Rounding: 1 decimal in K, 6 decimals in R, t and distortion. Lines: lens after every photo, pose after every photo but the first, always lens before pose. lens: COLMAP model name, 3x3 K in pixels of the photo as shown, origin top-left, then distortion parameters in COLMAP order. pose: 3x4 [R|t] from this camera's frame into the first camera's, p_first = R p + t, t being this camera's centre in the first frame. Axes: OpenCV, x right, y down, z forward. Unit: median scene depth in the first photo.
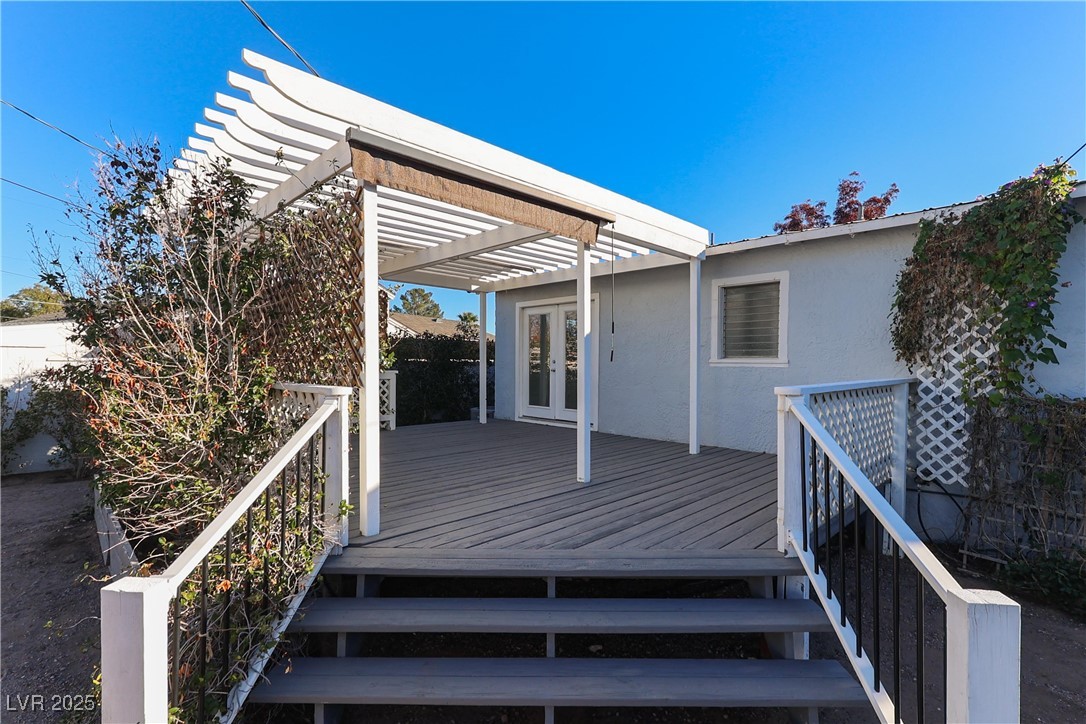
lens RADIAL K [[503.7, 0, 541.4], [0, 503.7, 372.4], [0, 0, 1]] dist [0.012623, 0.000221]
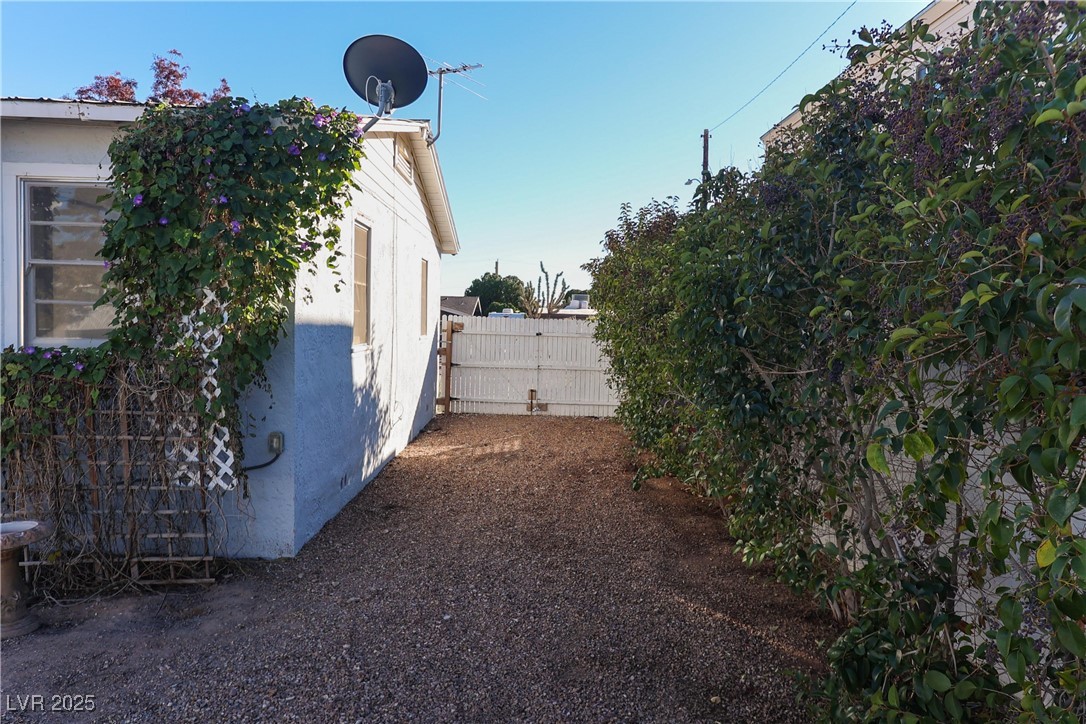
lens RADIAL K [[728.5, 0, 543.0], [0, 728.5, 362.0], [0, 0, 1]] dist [0.002172, 0.000029]
pose [[0.681289, -0.031659, 0.731330, 0.710421], [-0.008455, 0.998657, 0.051108, -0.002839], [-0.731966, -0.041003, 0.680106, -0.483456]]
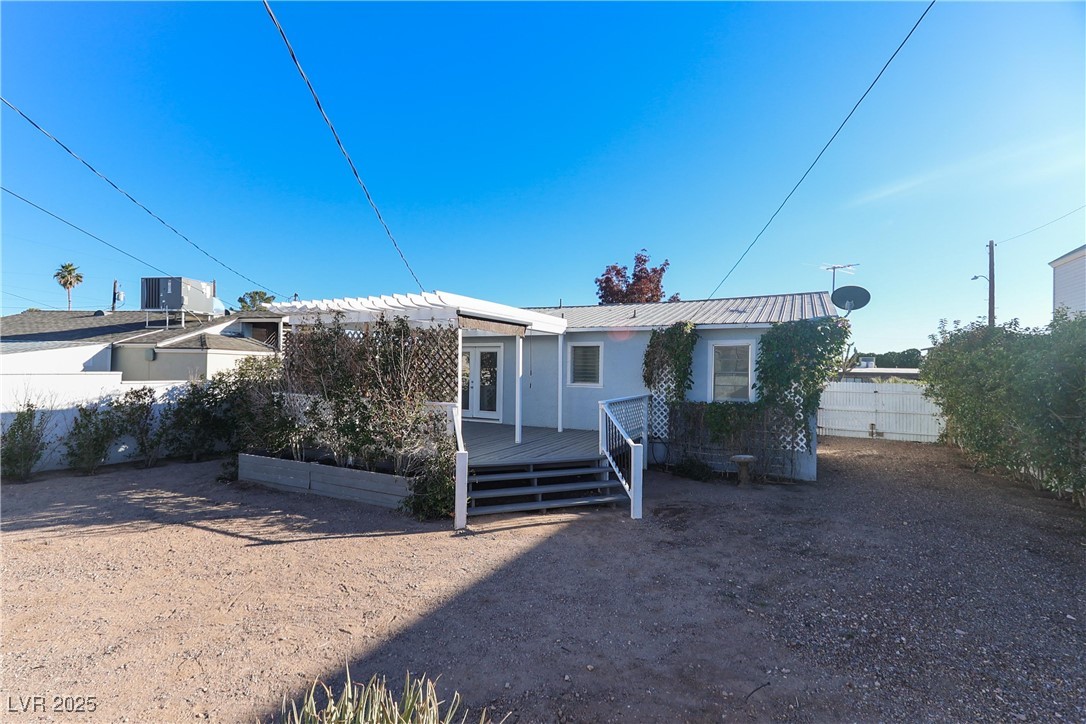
lens RADIAL K [[496.7, 0, 529.2], [0, 496.7, 369.5], [0, 0, 1]] dist [0.001320, 0.000854]
pose [[0.954829, 0.004364, 0.297123, -0.514843], [-0.000543, 0.999916, -0.012939, -0.075913], [-0.297154, 0.012193, 0.954752, -1.079748]]
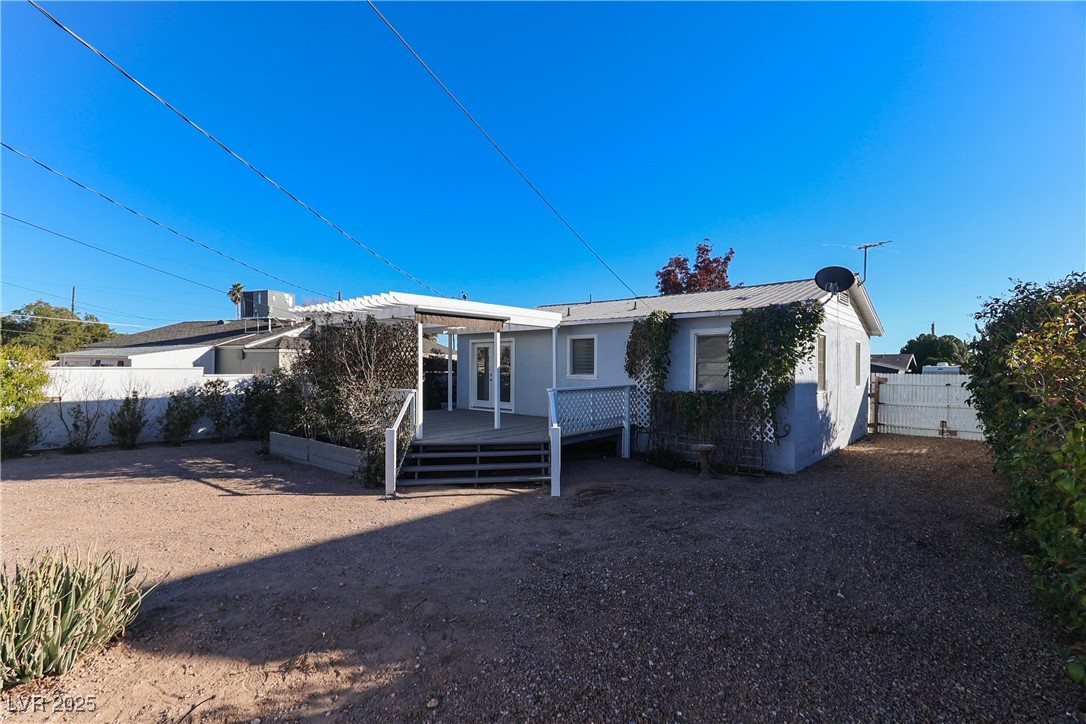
lens RADIAL K [[496.7, 0, 529.2], [0, 496.7, 369.5], [0, 0, 1]] dist [0.001320, 0.000854]
pose [[0.997826, -0.004528, 0.065744, 0.079670], [0.005357, 0.999908, -0.012451, -0.033554], [-0.065681, 0.012776, 0.997759, -1.353476]]
